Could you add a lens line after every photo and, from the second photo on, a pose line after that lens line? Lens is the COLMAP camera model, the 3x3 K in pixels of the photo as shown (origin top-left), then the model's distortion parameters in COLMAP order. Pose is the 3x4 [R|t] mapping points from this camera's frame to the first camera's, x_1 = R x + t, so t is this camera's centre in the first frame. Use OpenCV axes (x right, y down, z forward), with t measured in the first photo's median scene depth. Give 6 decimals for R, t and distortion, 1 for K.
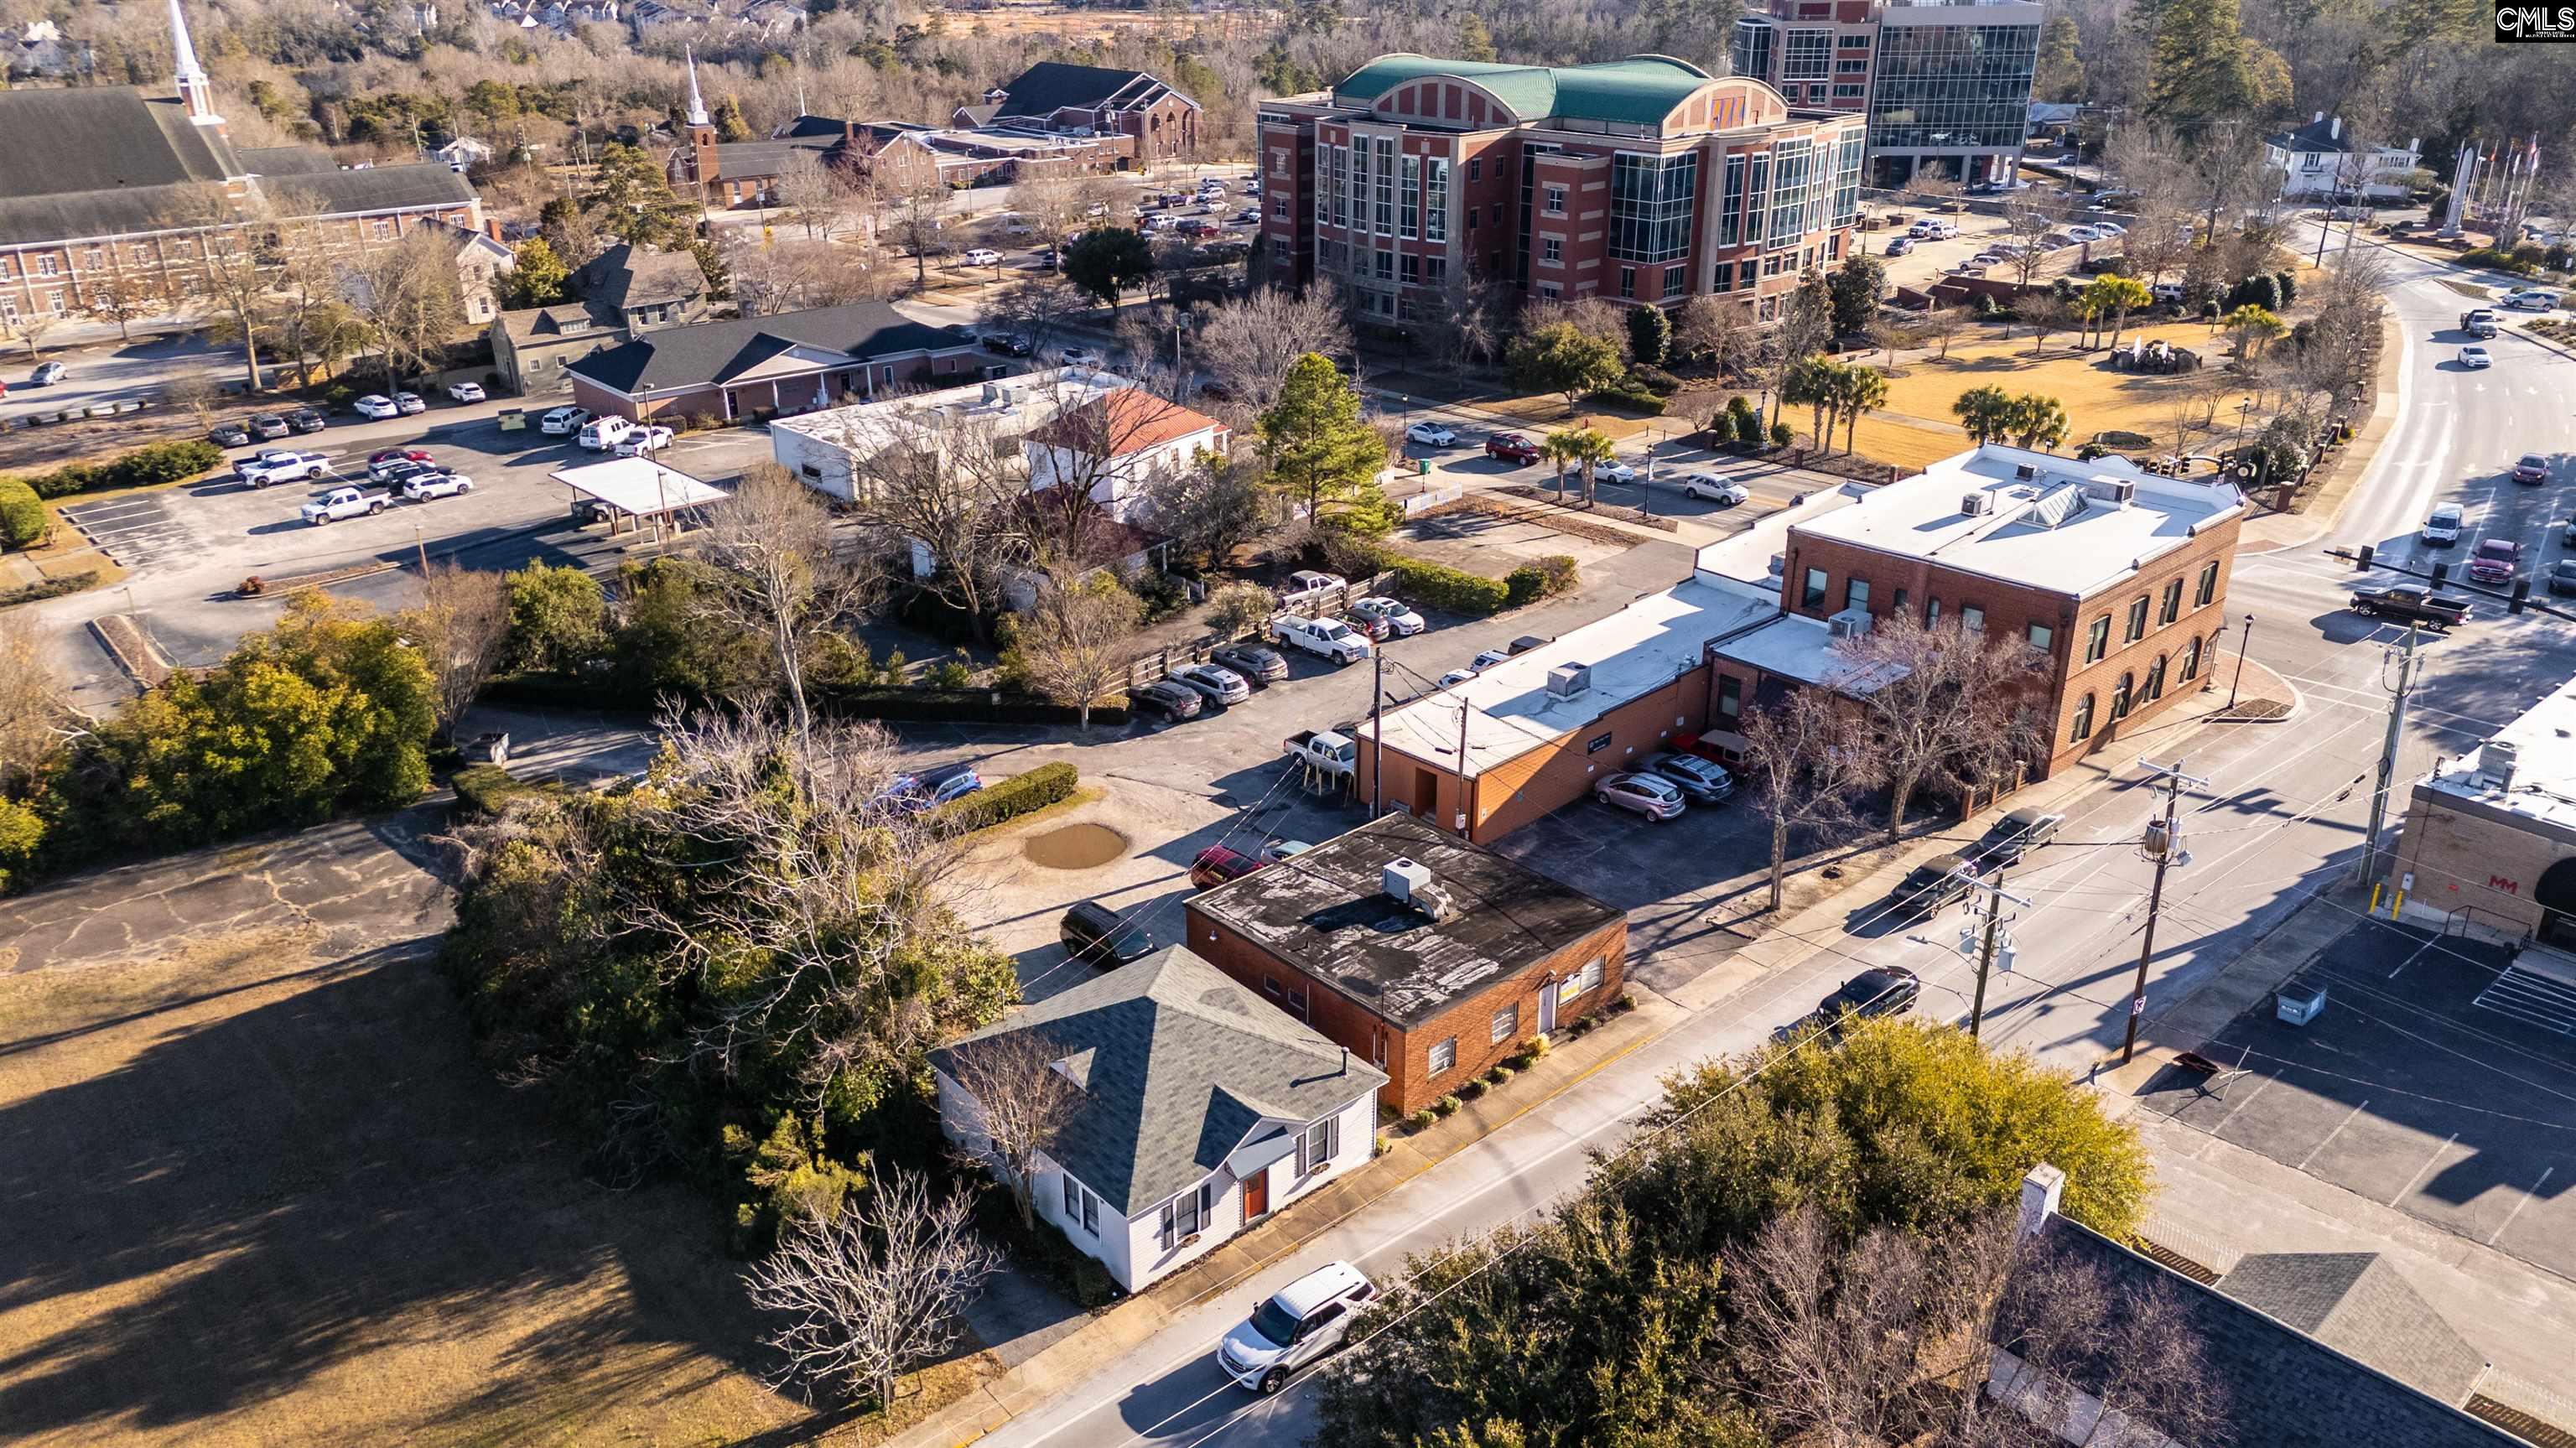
lens RADIAL K [[1860.9, 0, 1292.8], [0, 1860.9, 744.8], [0, 0, 1]] dist [0.068507, -0.062332]
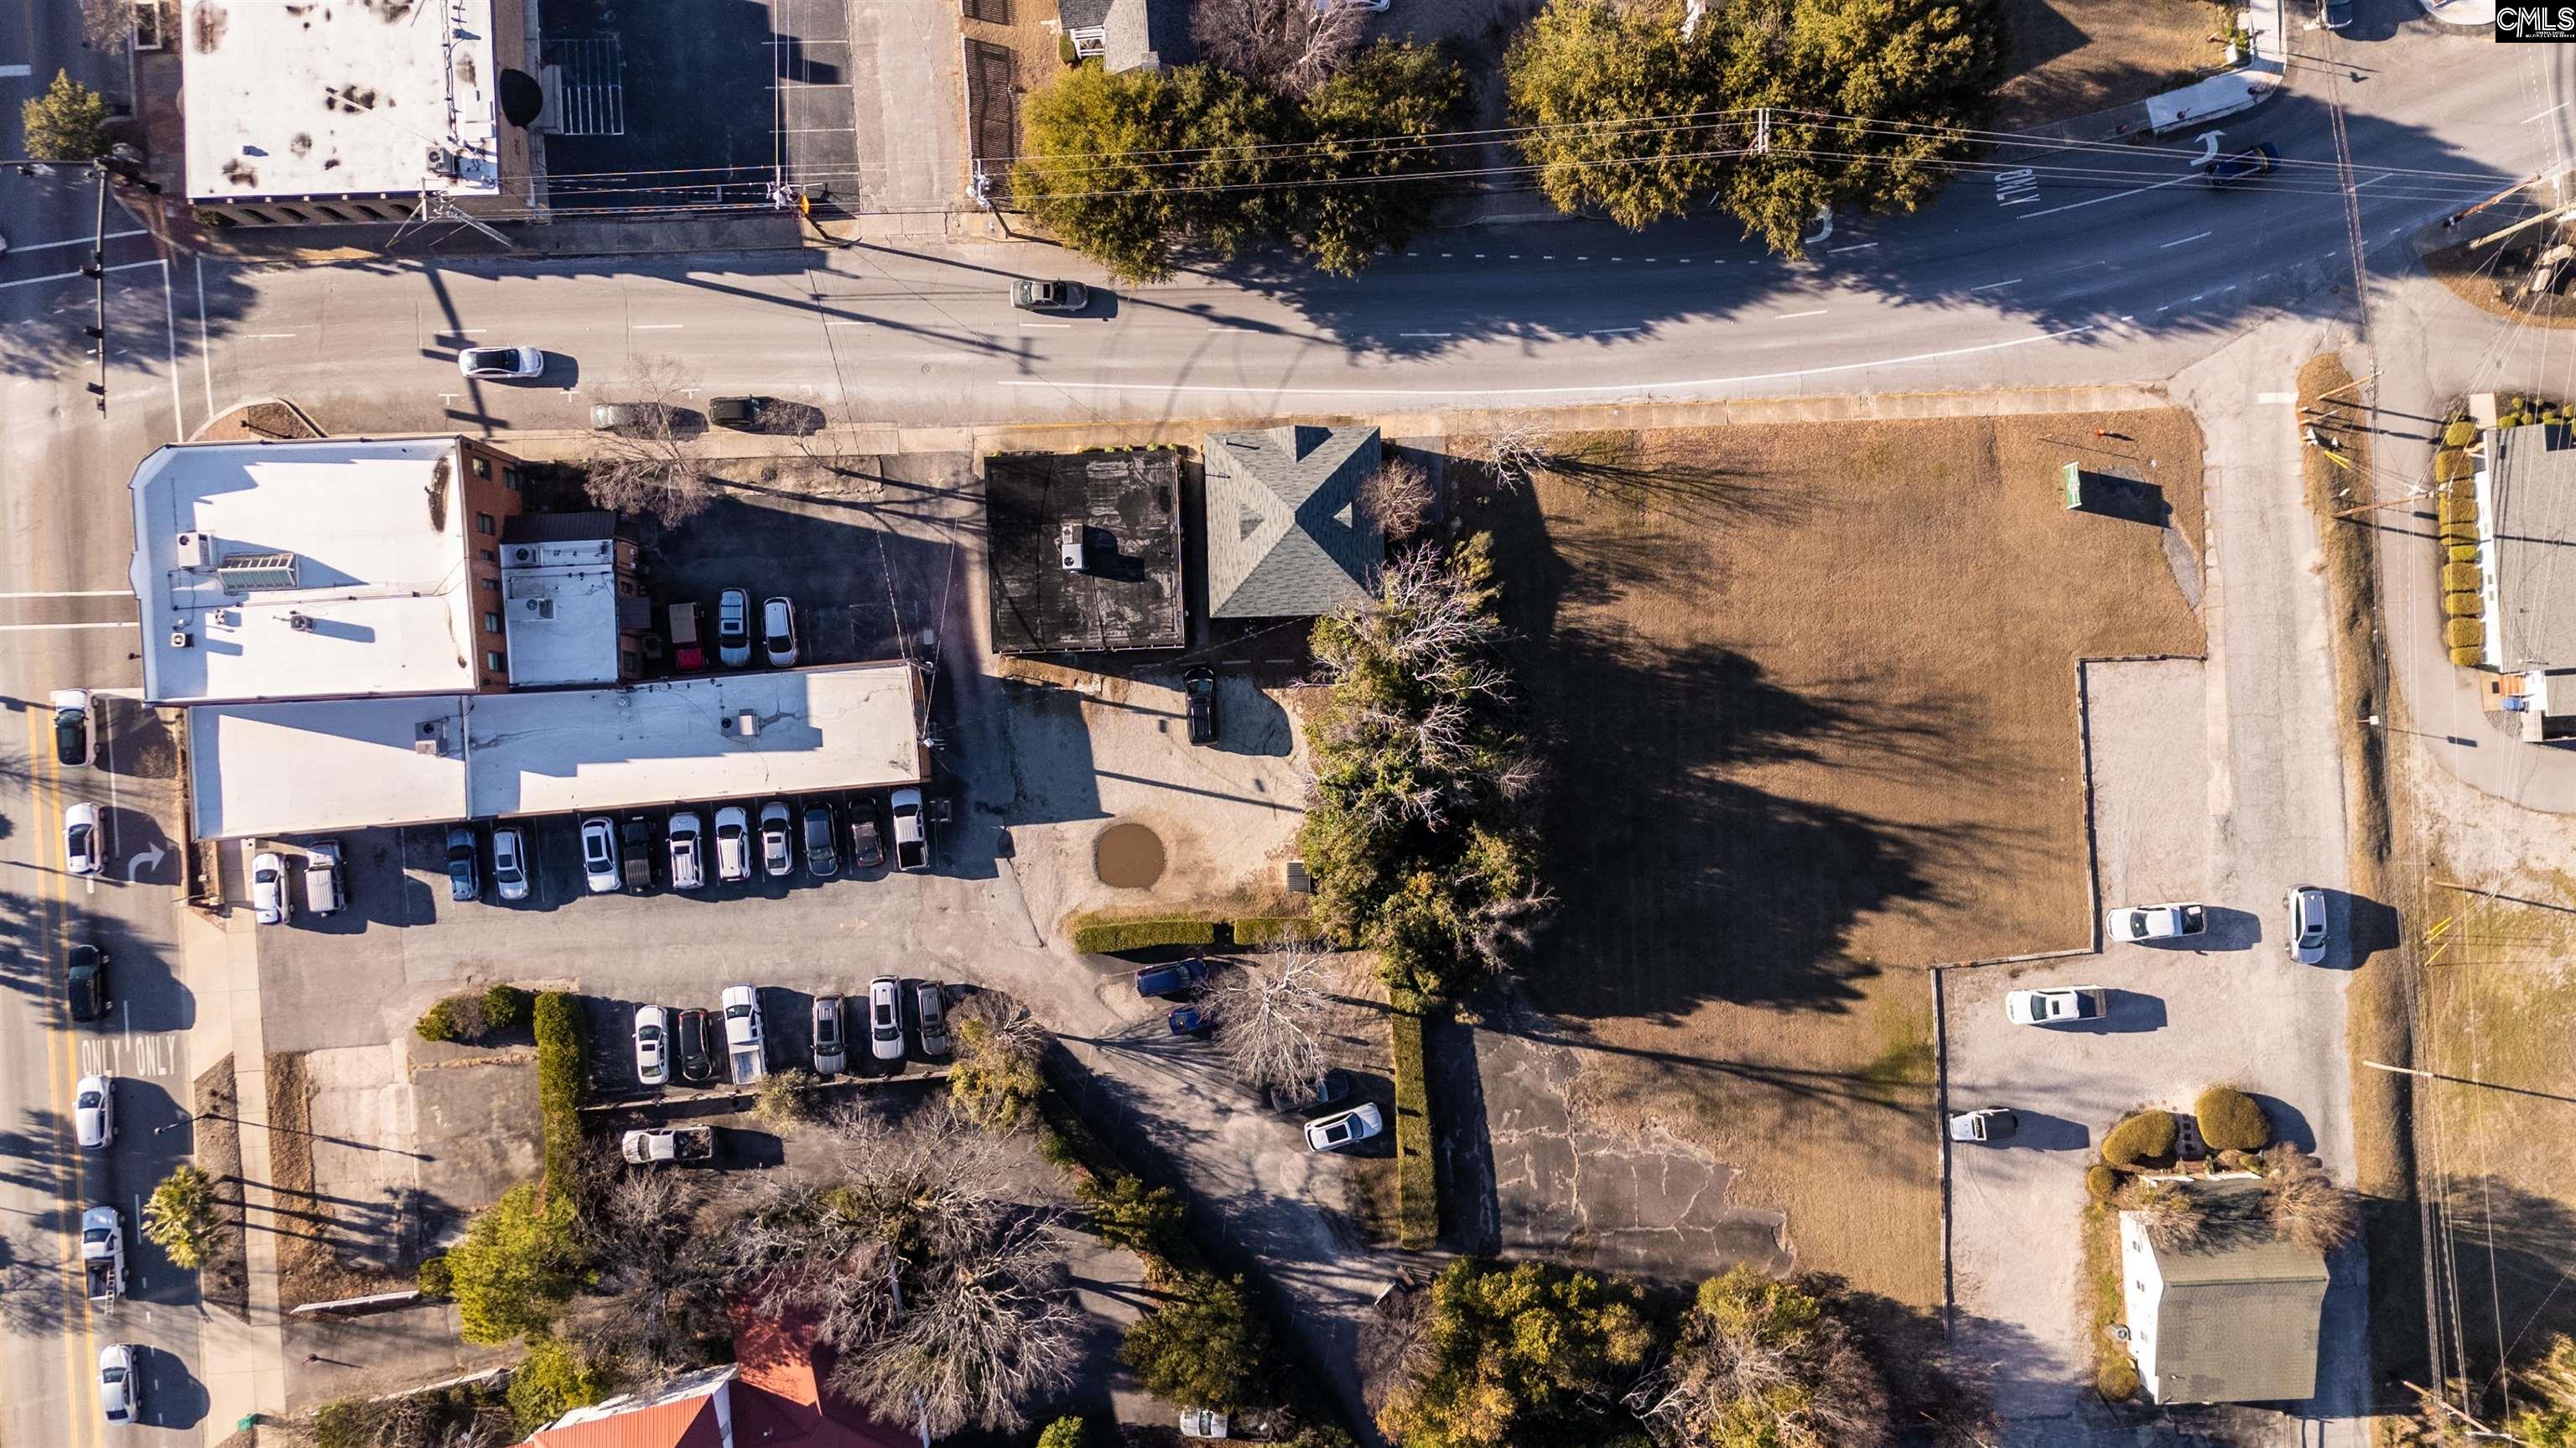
lens RADIAL K [[1860.9, 0, 1286.9], [0, 1860.9, 735.6], [0, 0, 1]] dist [0.068507, -0.062332]
pose [[-0.768148, -0.639677, 0.027610, -0.167985], [0.283544, -0.301195, 0.910431, -1.044092], [-0.574066, 0.707174, 0.412739, 0.261502]]
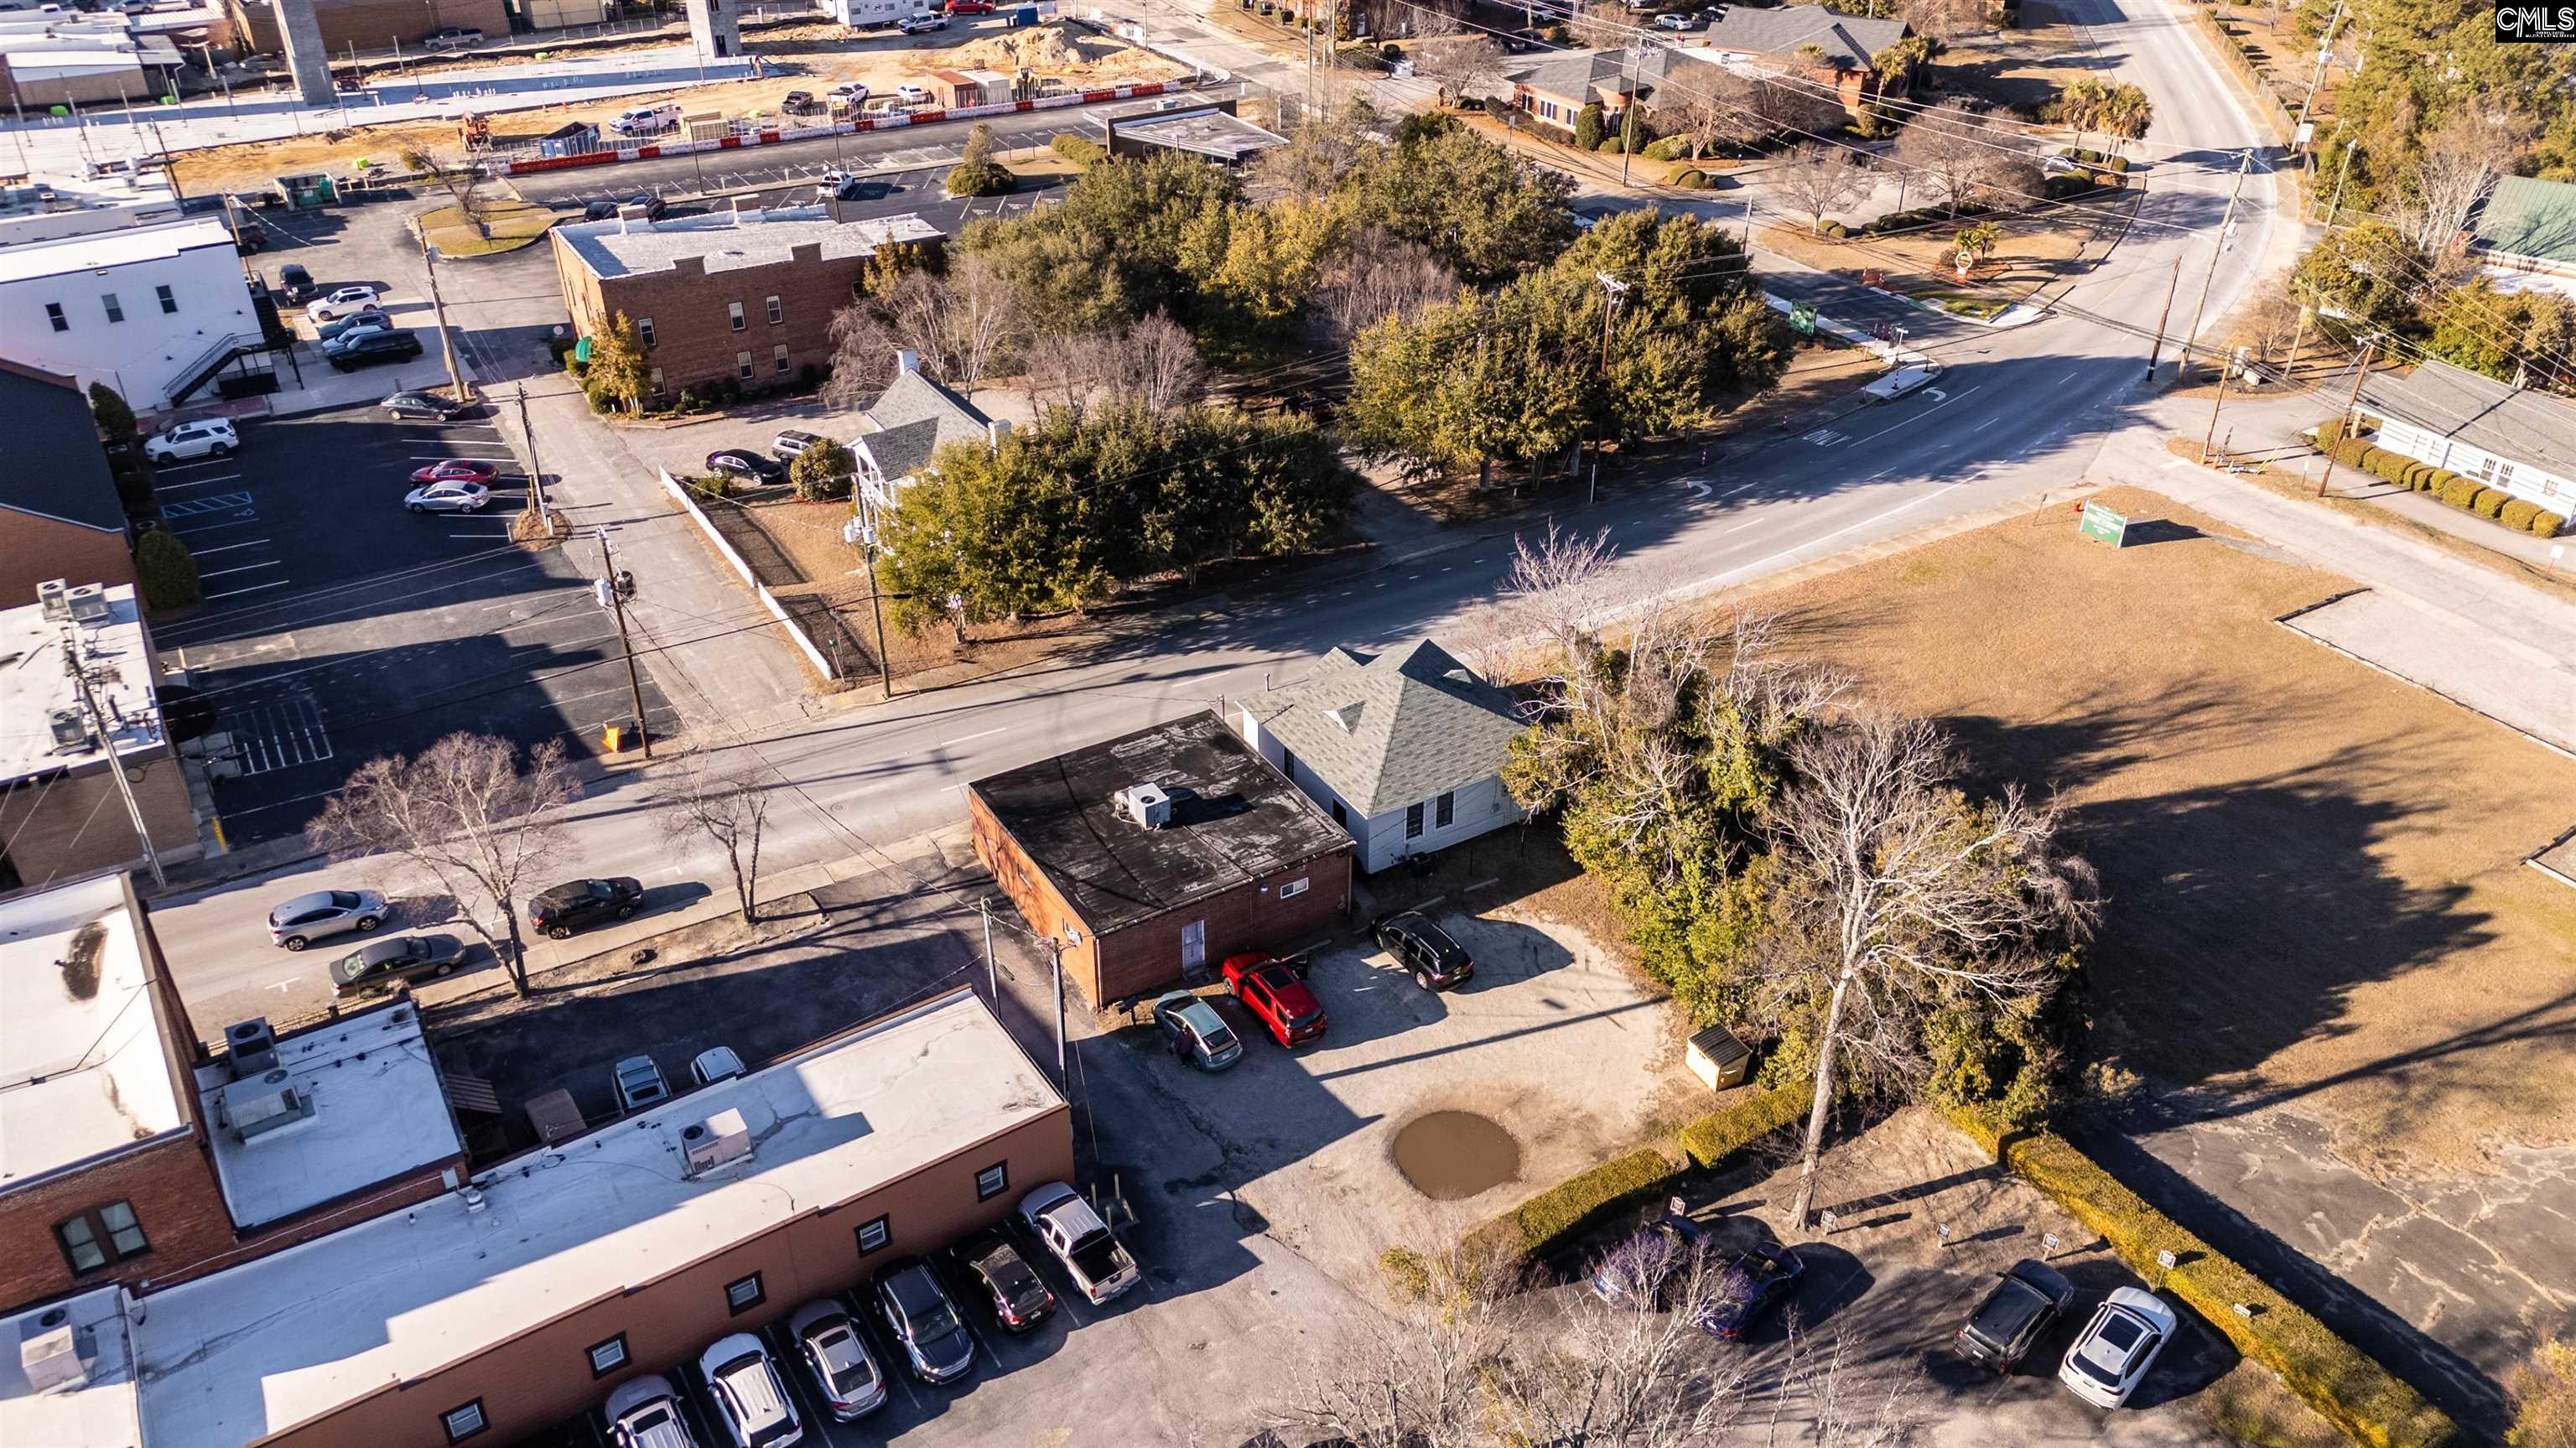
lens RADIAL K [[1860.9, 0, 1278.1], [0, 1860.9, 738.3], [0, 0, 1]] dist [0.068507, -0.062332]
pose [[-0.981581, -0.098669, 0.163595, -0.139192], [0.082500, 0.553434, 0.828797, -0.631710], [-0.172316, 0.827028, -0.535100, 1.162342]]
